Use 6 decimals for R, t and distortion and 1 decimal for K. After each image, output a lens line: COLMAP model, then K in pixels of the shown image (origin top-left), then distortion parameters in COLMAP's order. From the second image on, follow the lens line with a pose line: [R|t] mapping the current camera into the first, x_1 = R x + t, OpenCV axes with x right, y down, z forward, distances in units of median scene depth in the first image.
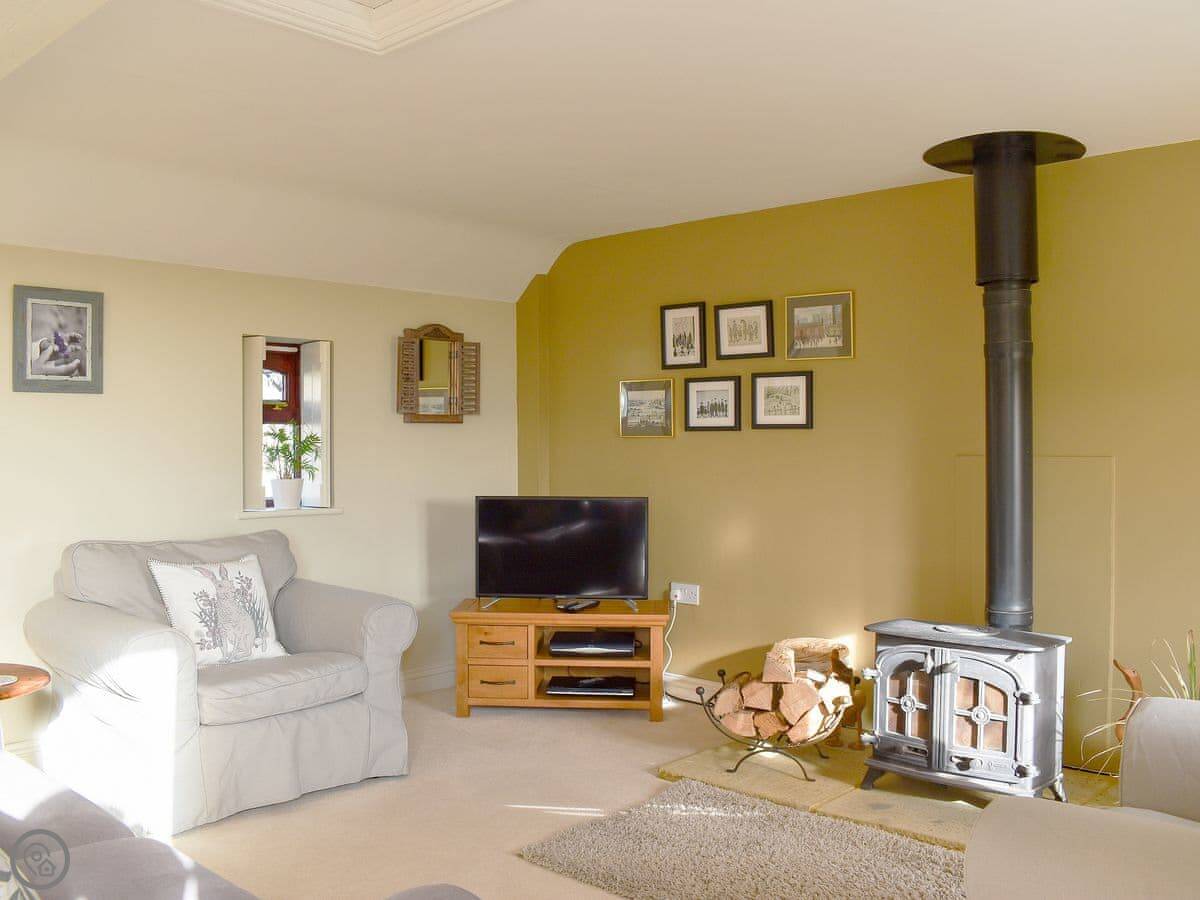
lens RADIAL K [[1110.1, 0, 598.6], [0, 1110.1, 433.9], [0, 0, 1]] dist [-0.084778, -0.001162]
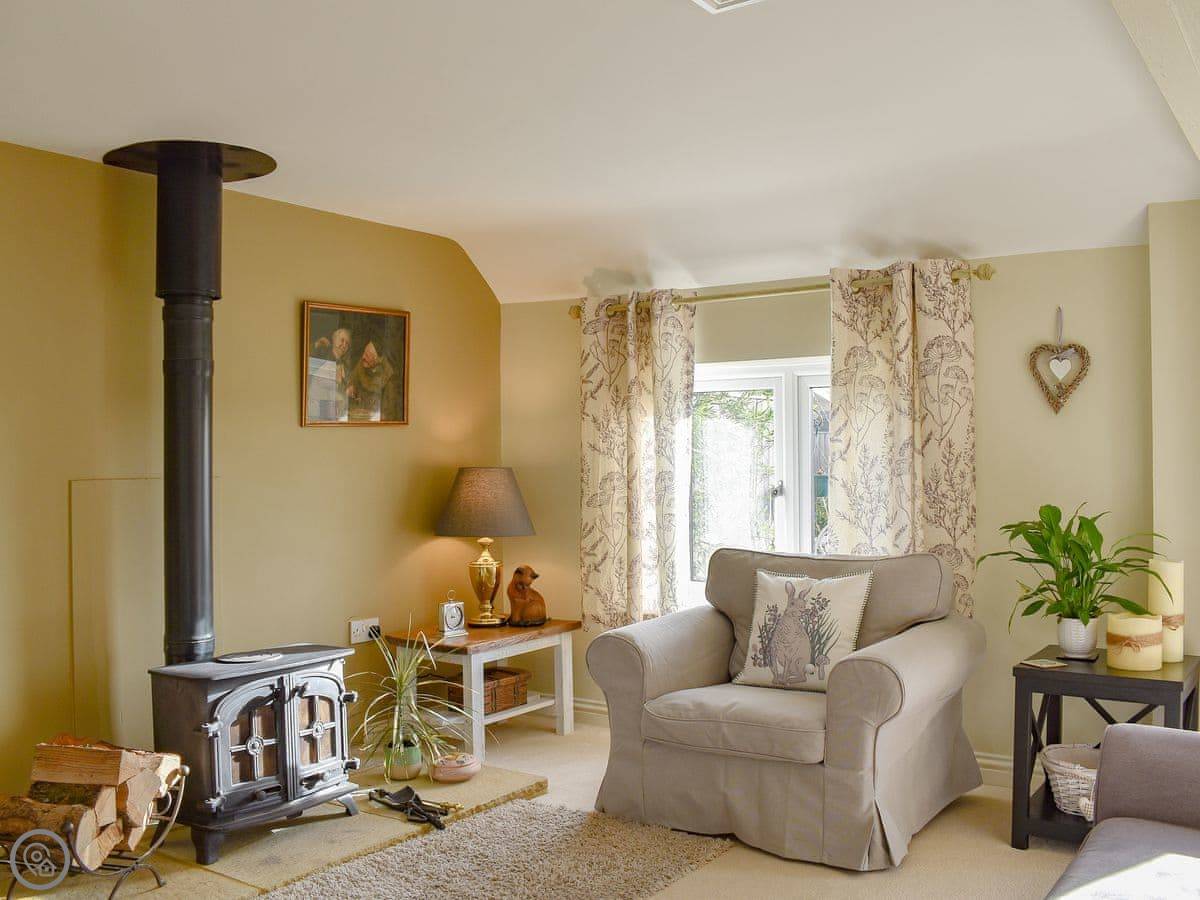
lens RADIAL K [[1131.1, 0, 596.1], [0, 1131.1, 473.8], [0, 0, 1]] dist [-0.089298, 0.007788]
pose [[-0.143395, -0.009304, 0.989622, -0.509666], [0.004589, 0.999939, 0.010066, 0.006847], [-0.989655, 0.005985, -0.143343, 0.630098]]
